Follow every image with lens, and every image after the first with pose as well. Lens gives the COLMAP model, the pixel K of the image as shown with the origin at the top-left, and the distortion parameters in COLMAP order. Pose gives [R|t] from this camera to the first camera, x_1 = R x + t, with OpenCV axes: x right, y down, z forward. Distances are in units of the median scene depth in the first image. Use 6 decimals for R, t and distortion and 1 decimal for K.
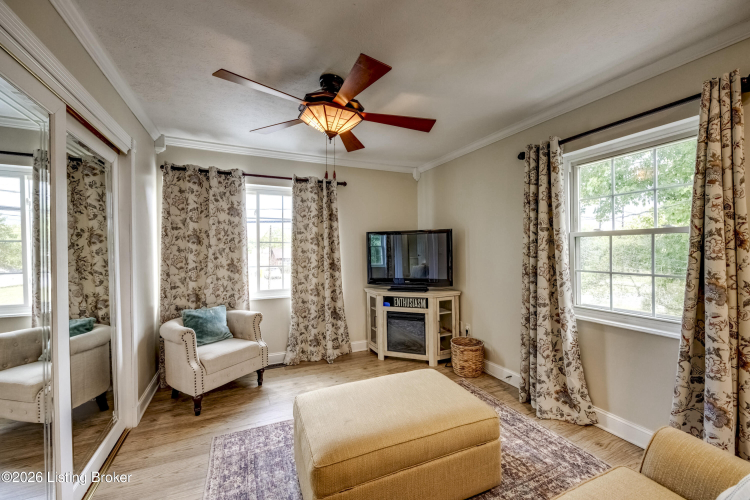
lens RADIAL K [[302.9, 0, 375.0], [0, 302.9, 250.0], [0, 0, 1]] dist [-0.001016, -0.000188]
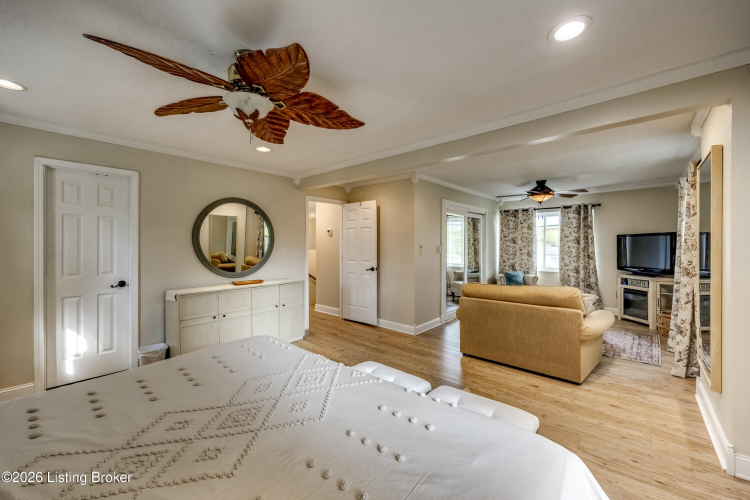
lens RADIAL K [[302.9, 0, 375.0], [0, 302.9, 250.0], [0, 0, 1]] dist [-0.001016, -0.000188]
pose [[0.395186, 0.020179, -0.918380, 0.998199], [-0.006769, 0.999796, 0.019055, -0.006002], [0.918576, -0.001313, 0.395241, -0.778397]]
